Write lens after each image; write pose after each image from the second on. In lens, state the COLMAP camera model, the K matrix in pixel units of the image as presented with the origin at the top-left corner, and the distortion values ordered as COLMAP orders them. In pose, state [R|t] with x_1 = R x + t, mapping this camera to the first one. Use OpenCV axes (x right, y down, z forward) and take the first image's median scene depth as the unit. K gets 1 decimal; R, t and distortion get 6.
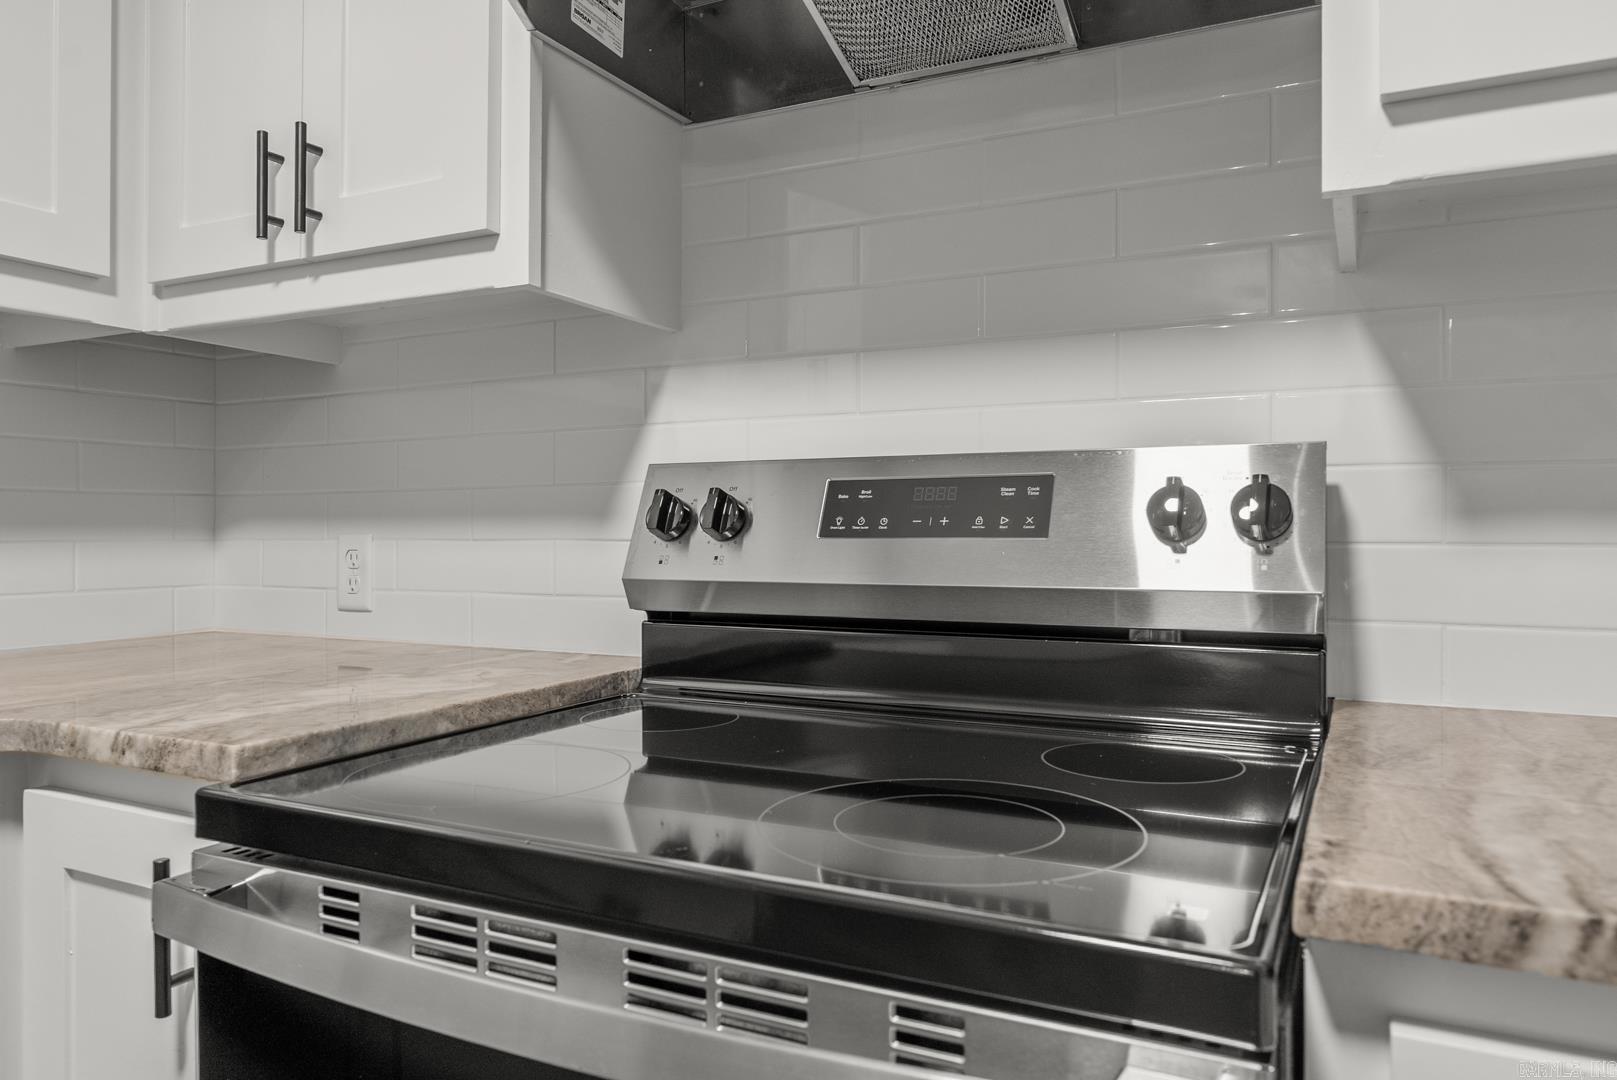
lens RADIAL K [[1111.9, 0, 810.3], [0, 1111.9, 531.4], [0, 0, 1]] dist [-0.007941, -0.001360]
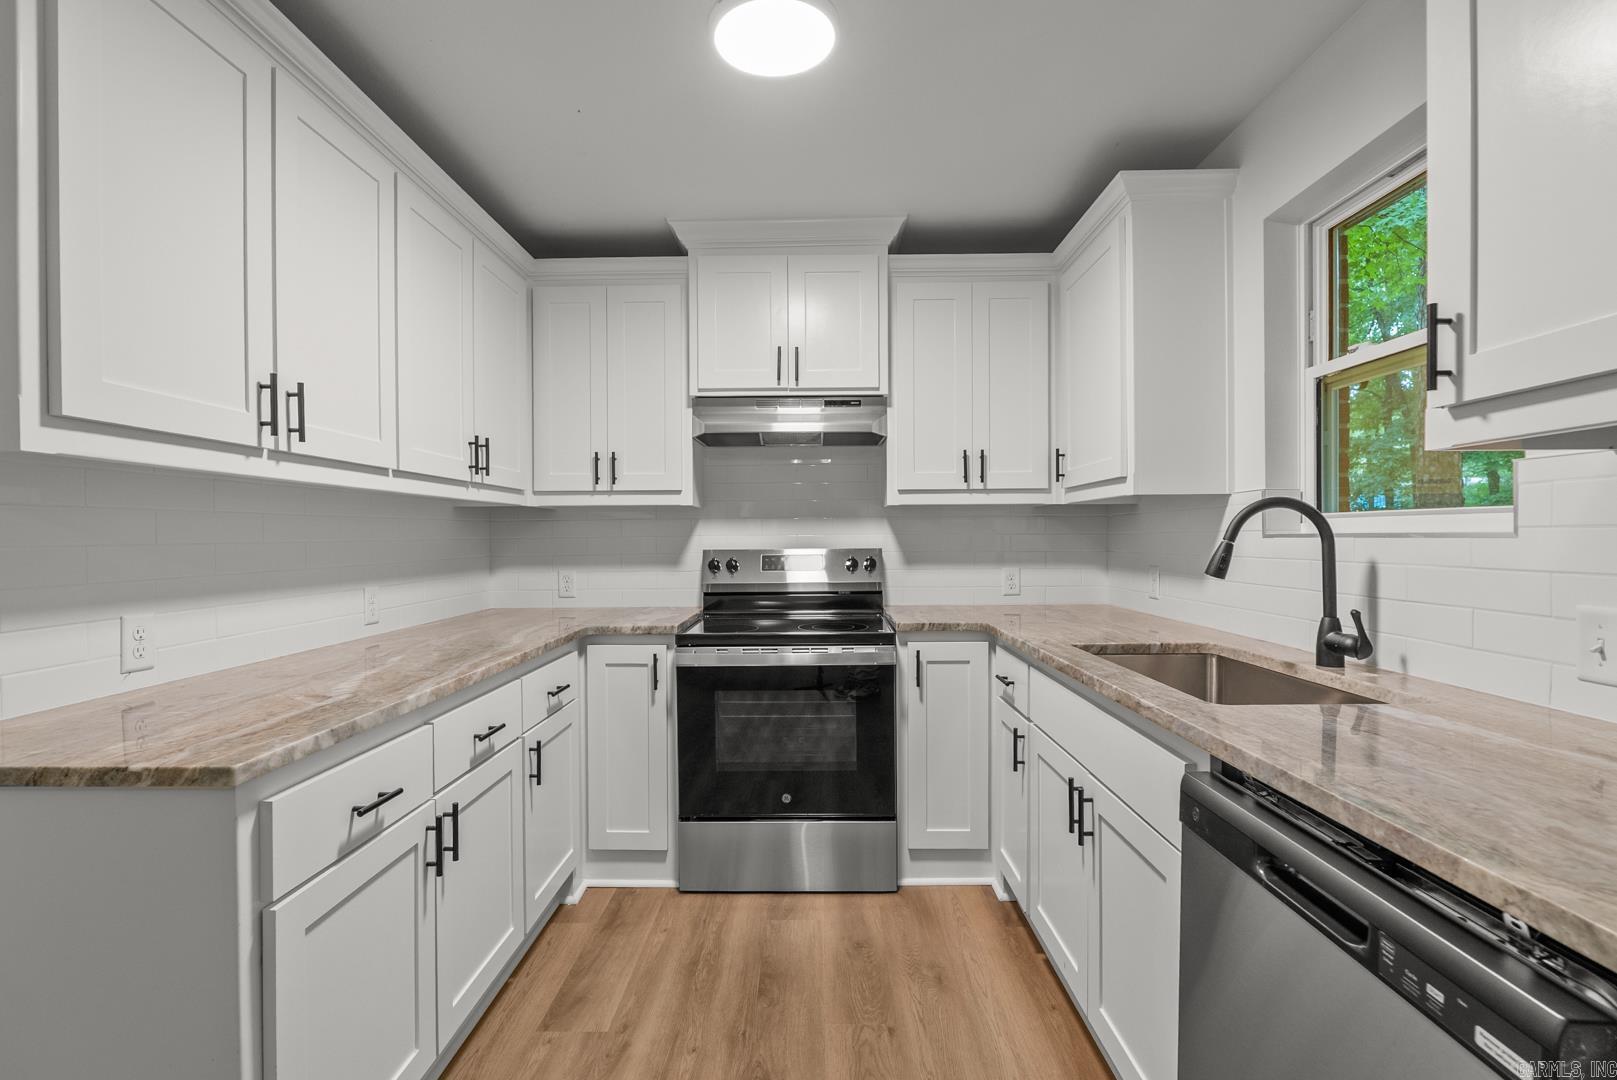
lens RADIAL K [[724.7, 0, 814.1], [0, 724.7, 547.8], [0, 0, 1]] dist [-0.010484, -0.001118]
pose [[0.900745, -0.012359, 0.434172, -0.895192], [0.006954, 0.999877, 0.014036, -0.106554], [-0.434292, -0.009624, 0.900721, -1.292786]]
